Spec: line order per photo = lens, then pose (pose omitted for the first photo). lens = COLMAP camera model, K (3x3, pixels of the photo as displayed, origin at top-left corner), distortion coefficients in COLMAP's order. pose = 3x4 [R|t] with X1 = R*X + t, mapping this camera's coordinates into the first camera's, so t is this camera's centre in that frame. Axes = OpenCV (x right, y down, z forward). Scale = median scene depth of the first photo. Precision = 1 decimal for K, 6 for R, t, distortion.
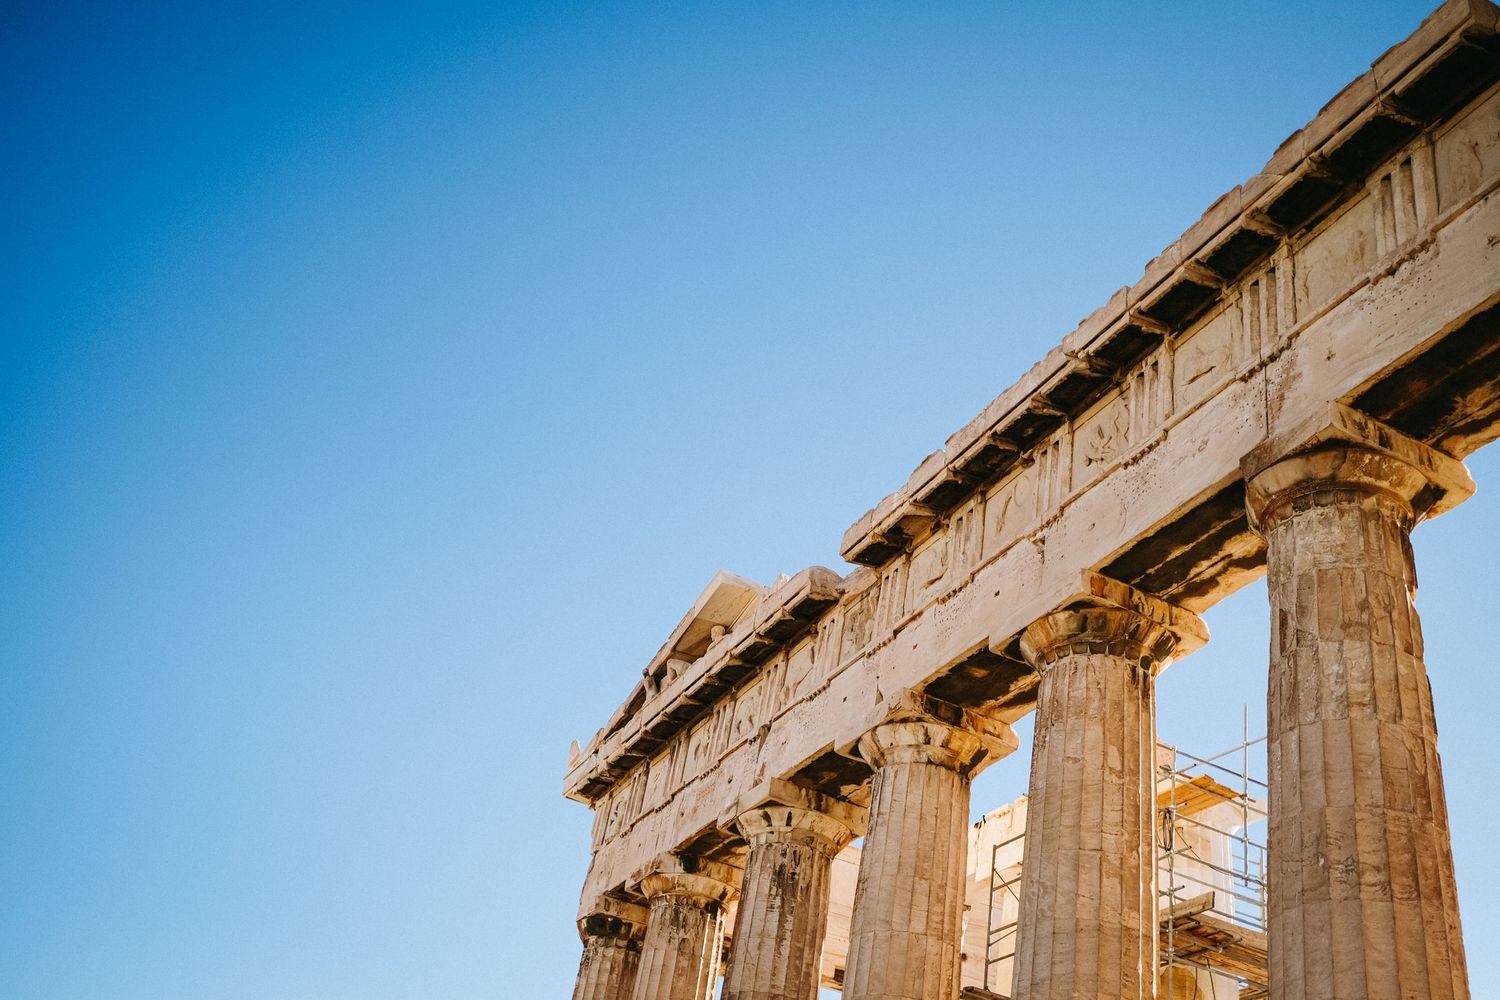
lens RADIAL K [[1584.1, 0, 750.0], [0, 1584.1, 500.0], [0, 0, 1]] dist [-0.008831, 0.002127]
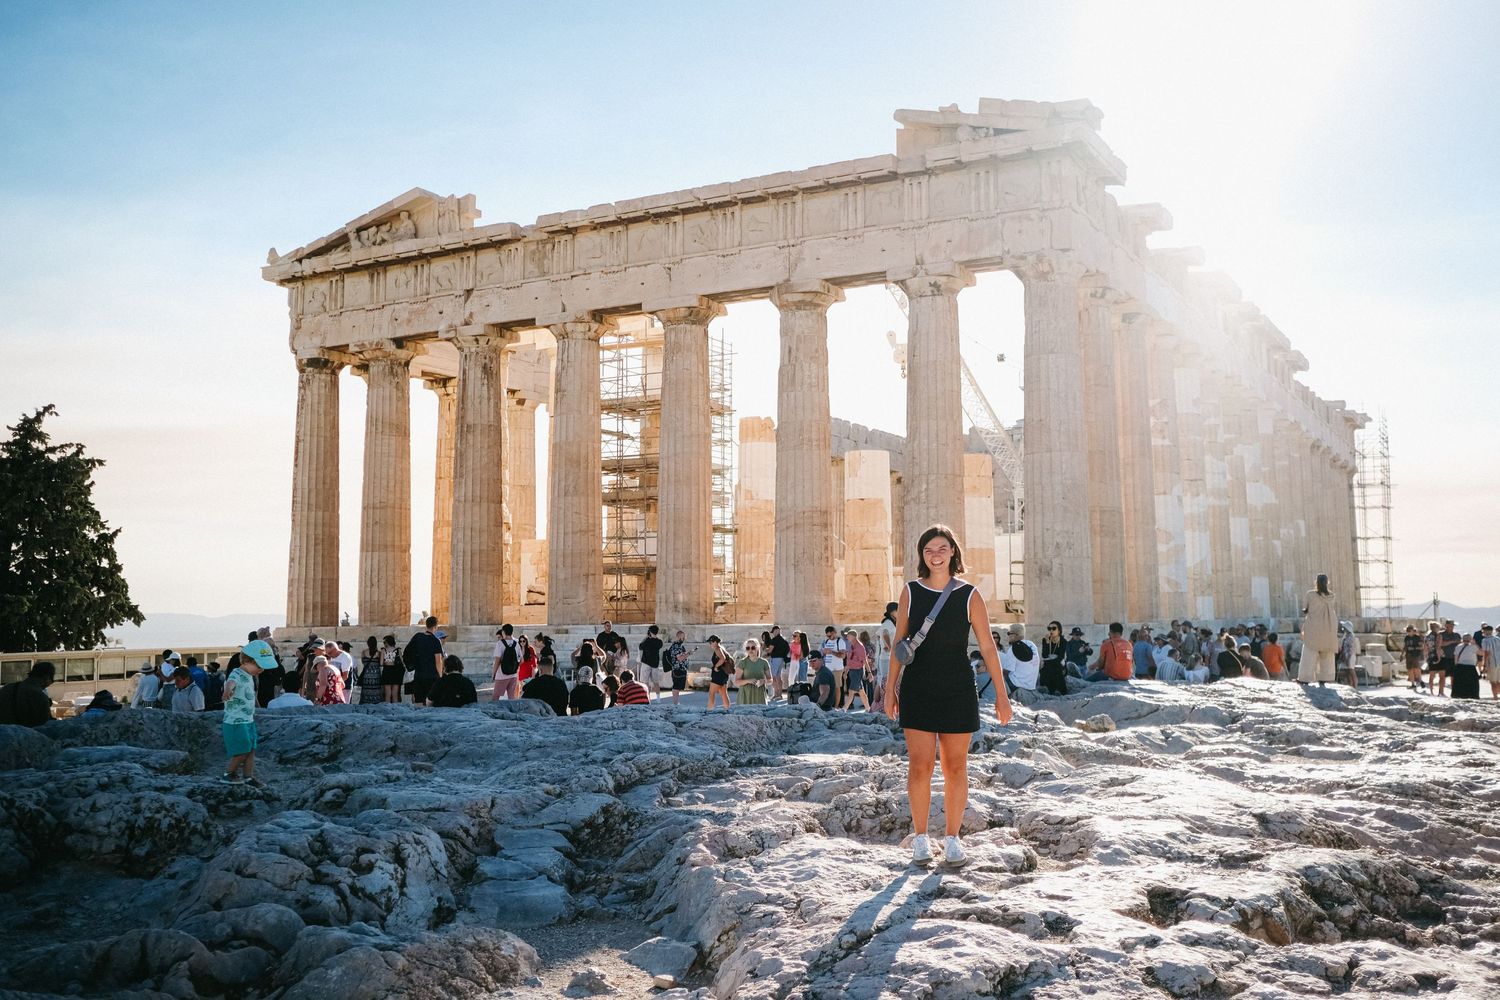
lens RADIAL K [[1584.1, 0, 750.0], [0, 1584.1, 500.0], [0, 0, 1]] dist [-0.008831, 0.002127]
pose [[0.802538, -0.105767, 0.587150, -1.063932], [-0.217617, 0.864455, 0.453166, -0.718070], [-0.555495, -0.491457, 0.670742, -0.777251]]
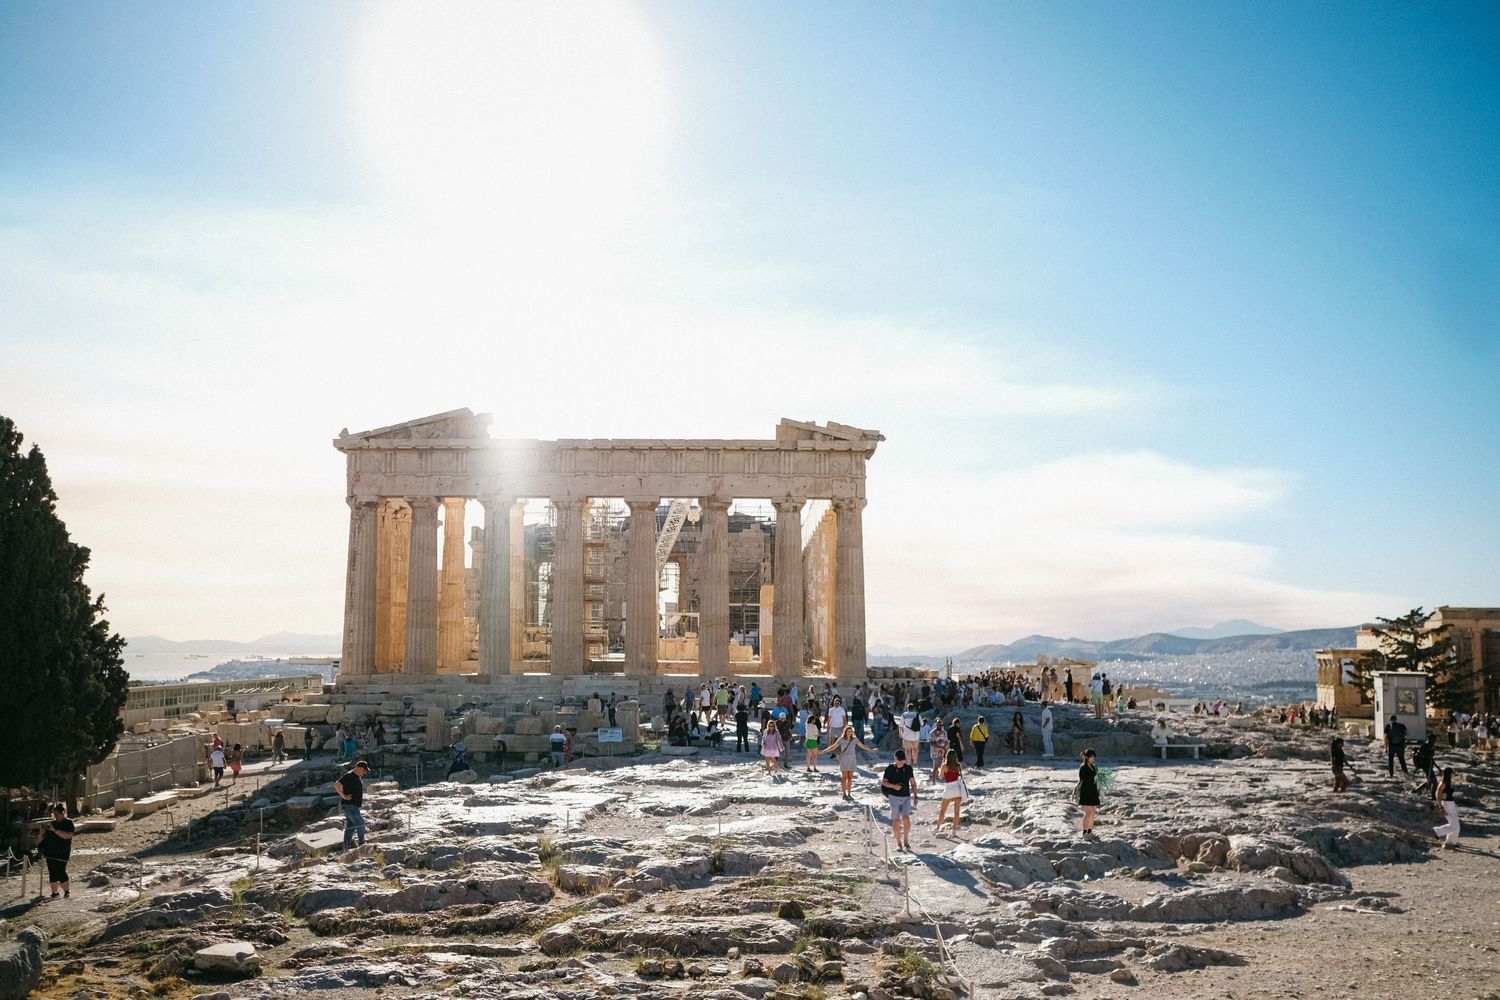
lens RADIAL K [[1584.1, 0, 750.0], [0, 1584.1, 500.0], [0, 0, 1]] dist [-0.008831, 0.002127]
pose [[0.334578, -0.063000, 0.940260, -3.481730], [-0.482646, 0.845511, 0.228394, -0.975091], [-0.809389, -0.530228, 0.252483, -0.347714]]
